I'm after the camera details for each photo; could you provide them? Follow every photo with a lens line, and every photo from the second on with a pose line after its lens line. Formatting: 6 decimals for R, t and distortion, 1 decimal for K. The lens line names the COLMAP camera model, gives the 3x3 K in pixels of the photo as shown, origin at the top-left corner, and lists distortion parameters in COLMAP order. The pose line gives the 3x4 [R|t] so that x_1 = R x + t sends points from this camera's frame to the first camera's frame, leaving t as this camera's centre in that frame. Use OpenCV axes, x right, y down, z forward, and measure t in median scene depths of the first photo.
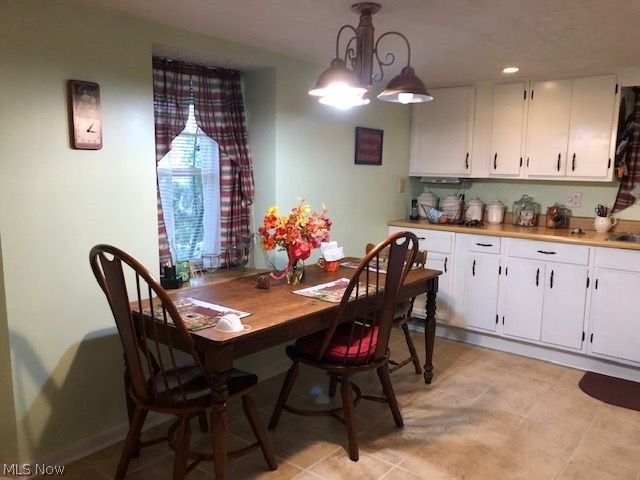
lens RADIAL K [[520.9, 0, 334.6], [0, 520.9, 240.2], [0, 0, 1]] dist [0.002046, -0.007739]
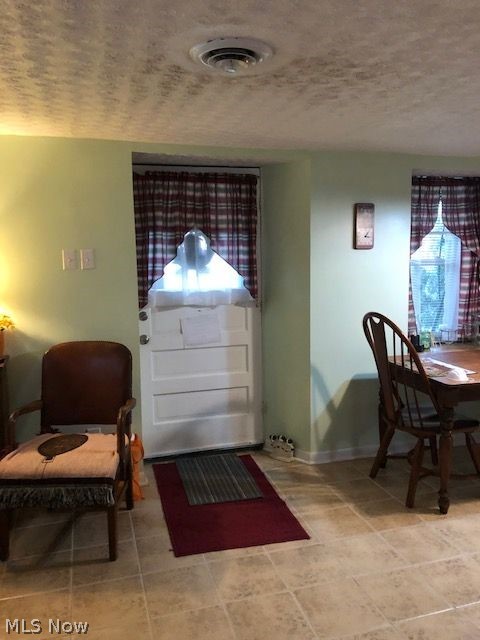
lens RADIAL K [[521.7, 0, 246.8], [0, 521.7, 318.5], [0, 0, 1]] dist [0.010934, -0.034996]
pose [[0.814901, 0.049720, -0.577463, 0.086986], [-0.059169, 0.998245, 0.002452, 0.028431], [0.576571, 0.032170, 0.816413, -0.291662]]
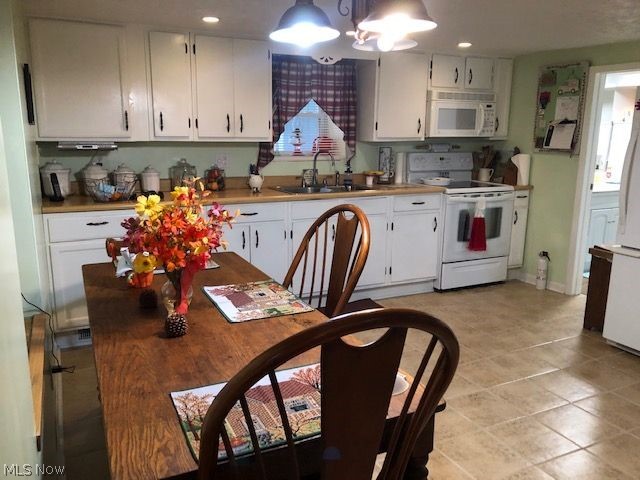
lens RADIAL K [[521.7, 0, 320.0], [0, 521.7, 240.0], [0, 0, 1]] dist [0.010934, -0.034996]
pose [[0.437114, -0.190782, 0.878939, -0.480124], [0.122781, 0.980753, 0.151820, -0.071905], [-0.890986, 0.041555, 0.452126, 0.474211]]
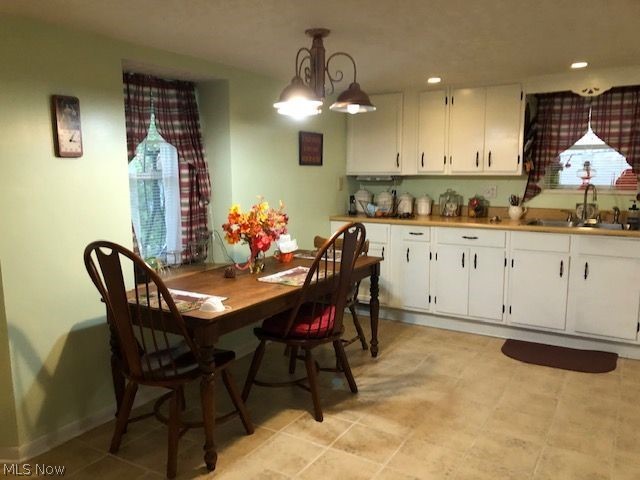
lens RADIAL K [[521.7, 0, 320.0], [0, 521.7, 240.0], [0, 0, 1]] dist [0.010934, -0.034996]
pose [[0.992459, -0.039288, 0.116112, -0.063737], [0.039464, 0.999221, 0.000778, 0.015636], [-0.116053, 0.003810, 0.993236, -0.122143]]
